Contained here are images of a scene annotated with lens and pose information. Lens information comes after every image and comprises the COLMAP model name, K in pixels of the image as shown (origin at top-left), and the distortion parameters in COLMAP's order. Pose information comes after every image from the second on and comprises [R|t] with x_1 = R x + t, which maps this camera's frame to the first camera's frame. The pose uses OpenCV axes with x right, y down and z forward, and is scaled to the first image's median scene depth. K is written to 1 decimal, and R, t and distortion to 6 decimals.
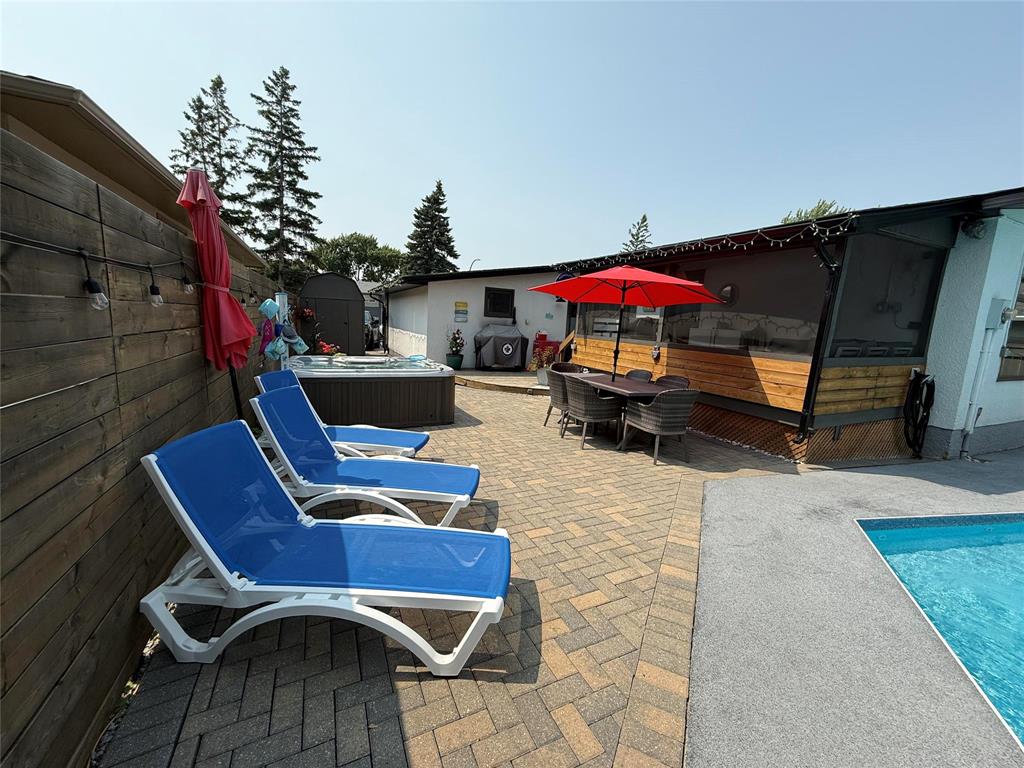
lens RADIAL K [[408.1, 0, 512.9], [0, 408.1, 382.8], [0, 0, 1]] dist [-0.001158, 0.000081]
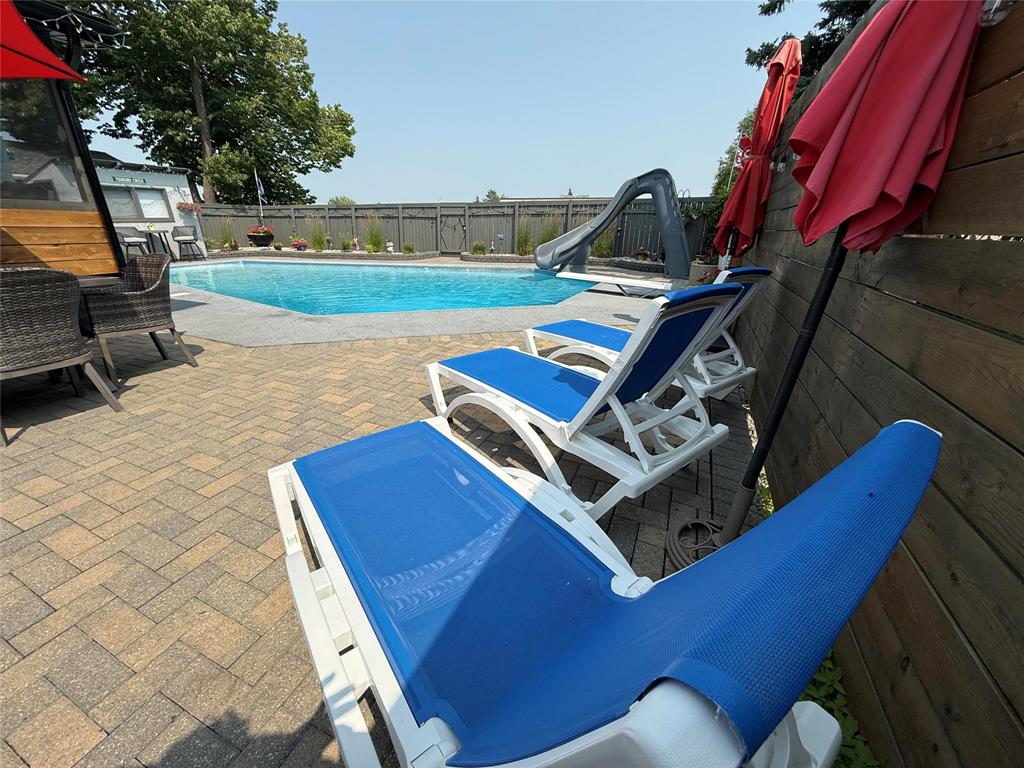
lens RADIAL K [[408.1, 0, 508.0], [0, 408.1, 386.6], [0, 0, 1]] dist [-0.001158, 0.000081]
pose [[-0.655717, -0.324956, 0.681498, -0.619098], [0.073455, 0.870898, 0.485944, -0.095456], [-0.751425, 0.368701, -0.547192, 1.168536]]
